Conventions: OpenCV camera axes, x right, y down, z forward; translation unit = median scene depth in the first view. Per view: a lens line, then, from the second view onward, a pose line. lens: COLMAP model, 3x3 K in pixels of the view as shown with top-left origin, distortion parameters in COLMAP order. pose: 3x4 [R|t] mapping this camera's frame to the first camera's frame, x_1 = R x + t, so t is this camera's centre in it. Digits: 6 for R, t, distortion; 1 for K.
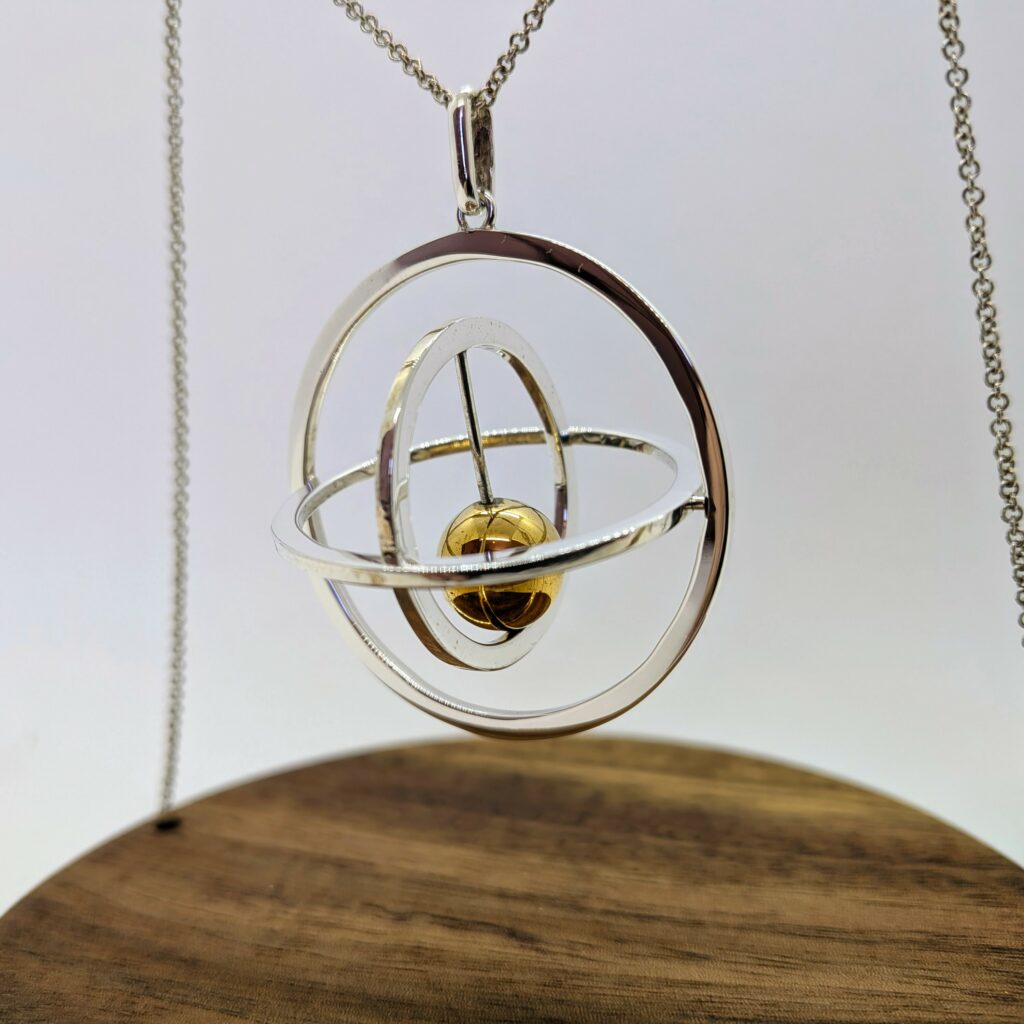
lens RADIAL K [[1051.4, 0, 486.1], [0, 1051.4, 507.6], [0, 0, 1]] dist [0.104354, -0.332750]
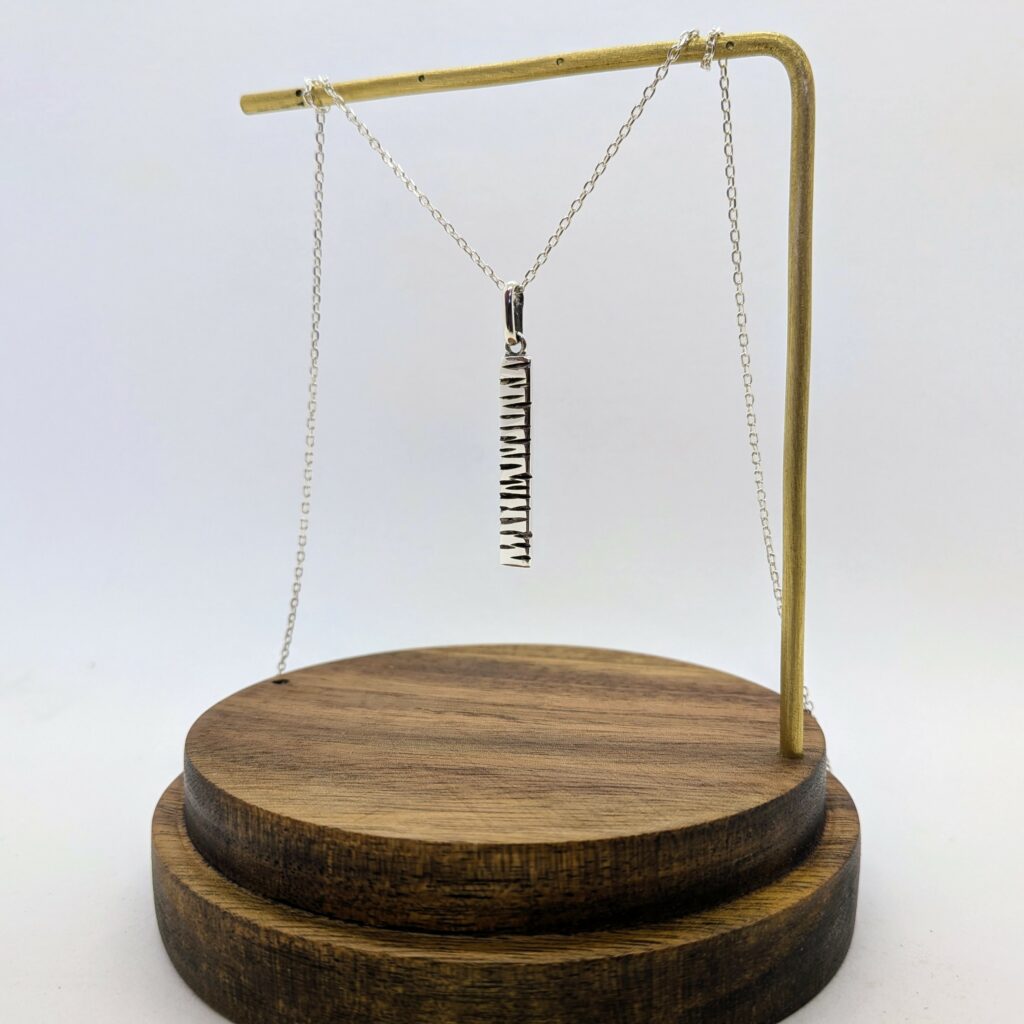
lens RADIAL K [[1011.5, 0, 518.3], [0, 1011.5, 513.0], [0, 0, 1]] dist [0.083633, -0.252886]
pose [[0.993640, 0.028549, 0.108928, -0.136622], [-0.024633, 0.999007, -0.037123, 0.107629], [-0.109880, 0.034204, 0.993356, -0.684945]]
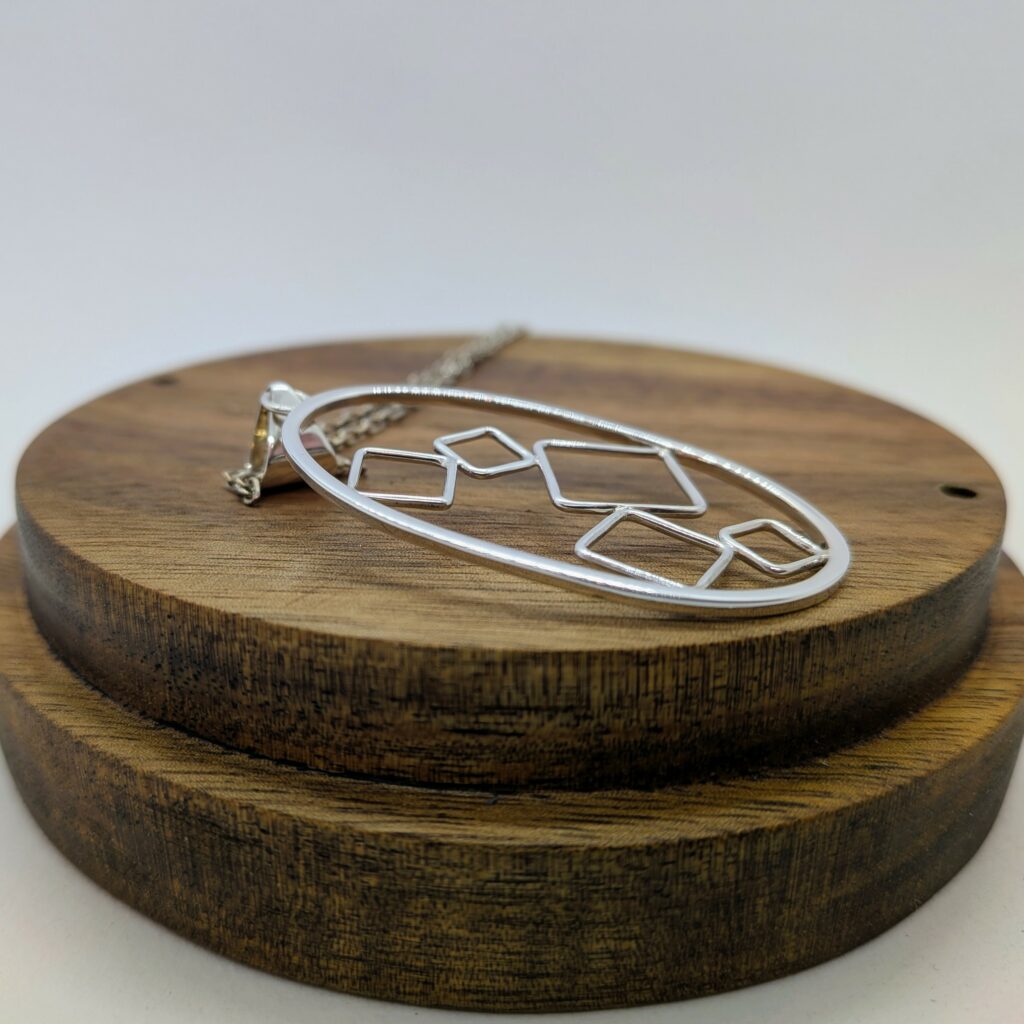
lens RADIAL K [[1051.3, 0, 436.8], [0, 1051.3, 511.3], [0, 0, 1]] dist [0.107575, -0.395974]
pose [[0.993431, 0.002496, 0.114409, -0.167101], [-0.029483, 0.971594, 0.234812, 0.192341], [-0.110573, -0.236643, 0.965284, -0.161436]]
